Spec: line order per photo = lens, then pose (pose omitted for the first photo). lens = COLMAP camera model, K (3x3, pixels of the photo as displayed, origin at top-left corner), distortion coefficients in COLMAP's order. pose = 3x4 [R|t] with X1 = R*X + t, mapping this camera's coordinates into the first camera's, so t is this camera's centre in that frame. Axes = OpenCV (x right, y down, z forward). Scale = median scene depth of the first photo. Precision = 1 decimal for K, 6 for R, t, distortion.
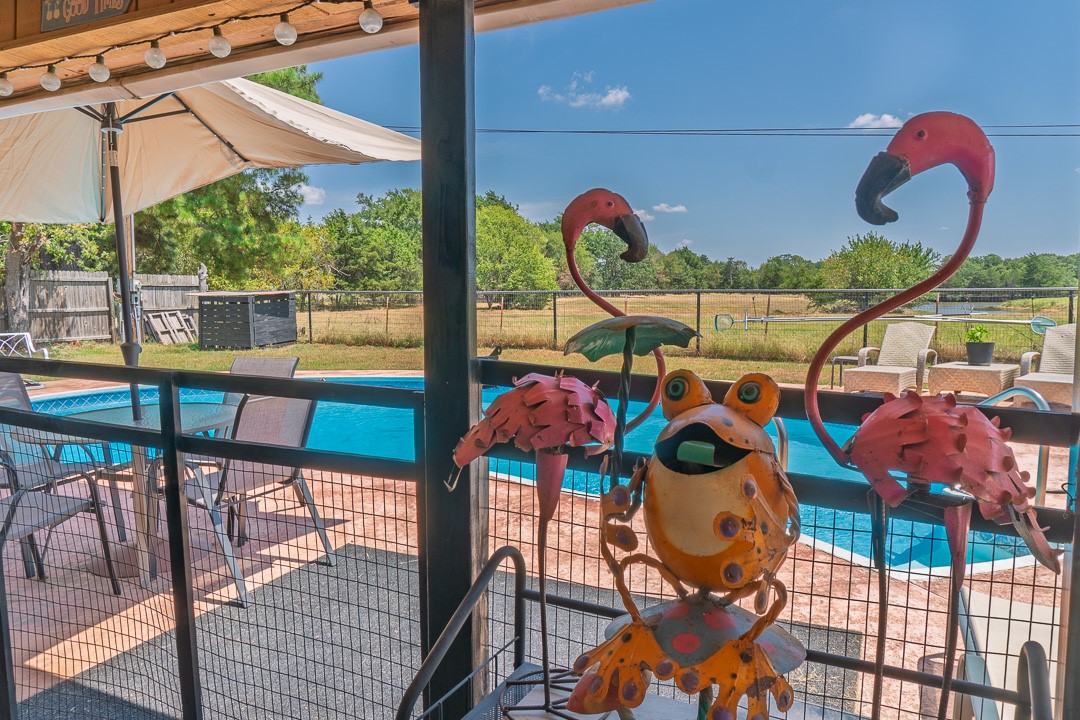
lens RADIAL K [[739.6, 0, 540.0], [0, 739.6, 360.0], [0, 0, 1]] dist [-0.019937, -0.000860]
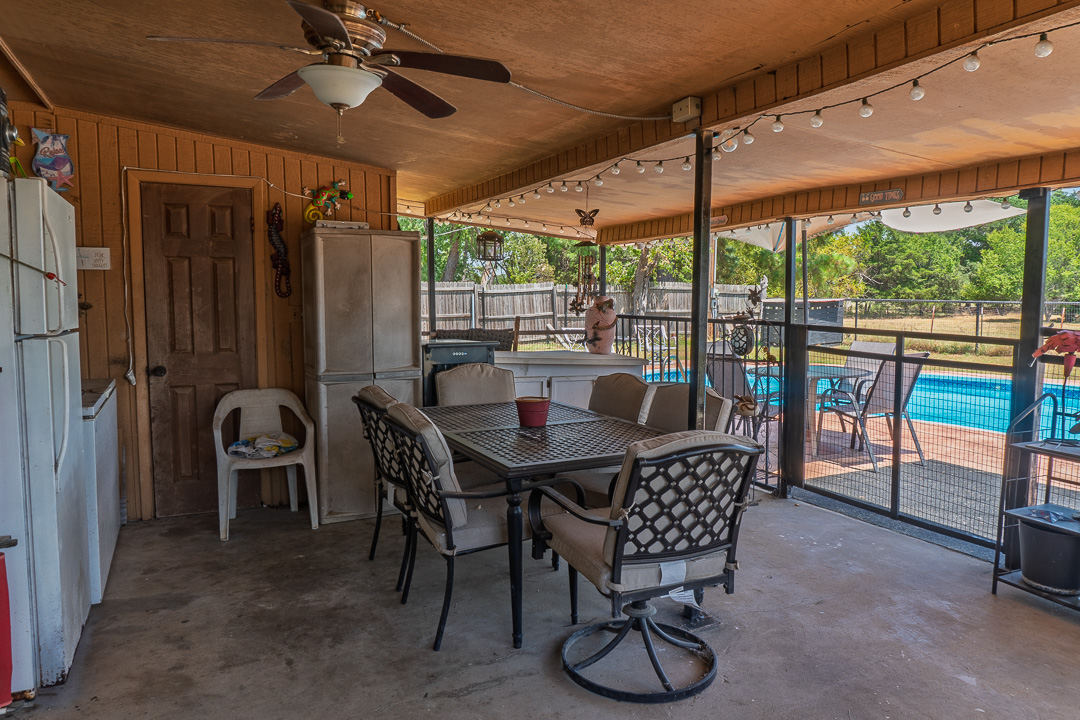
lens RADIAL K [[729.8, 0, 540.0], [0, 729.8, 360.0], [0, 0, 1]] dist [-0.022950, -0.003076]
pose [[0.777124, 0.062188, -0.626268, 0.003267], [-0.067545, 0.997600, 0.015246, 0.004434], [0.625713, 0.030453, 0.779459, -0.049149]]
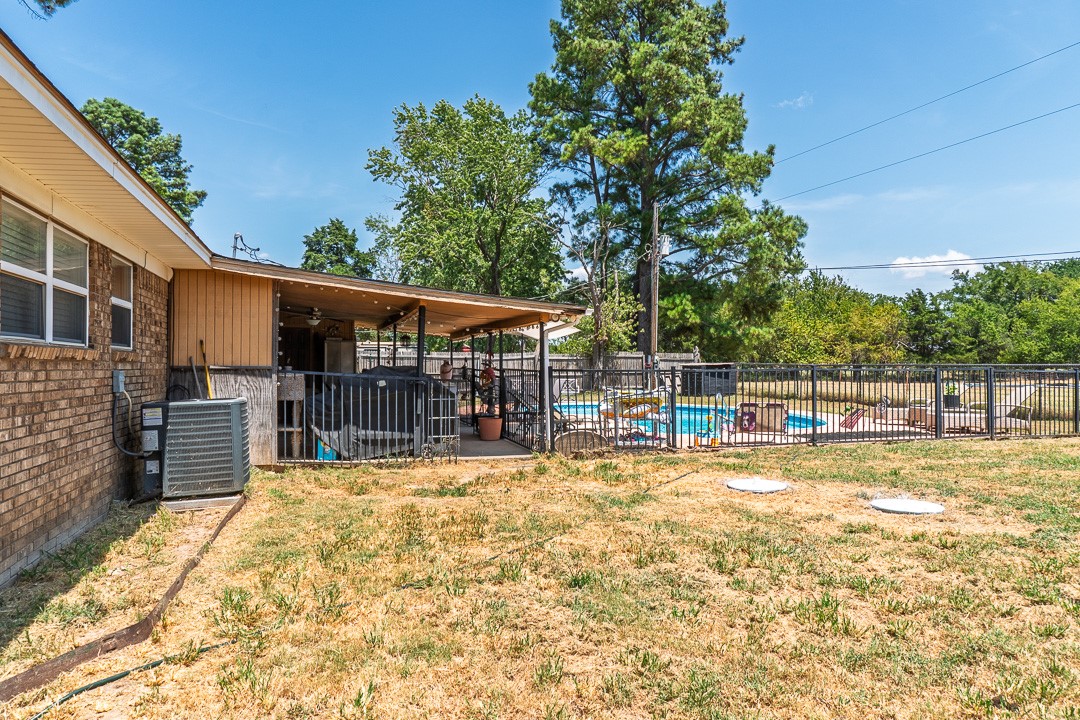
lens RADIAL K [[729.8, 0, 540.0], [0, 729.8, 360.0], [0, 0, 1]] dist [-0.022950, -0.003076]
pose [[0.664987, 0.001423, -0.746854, 0.176686], [-0.075444, 0.995011, -0.065278, 0.011616], [0.743035, 0.099754, 0.661776, -0.118348]]
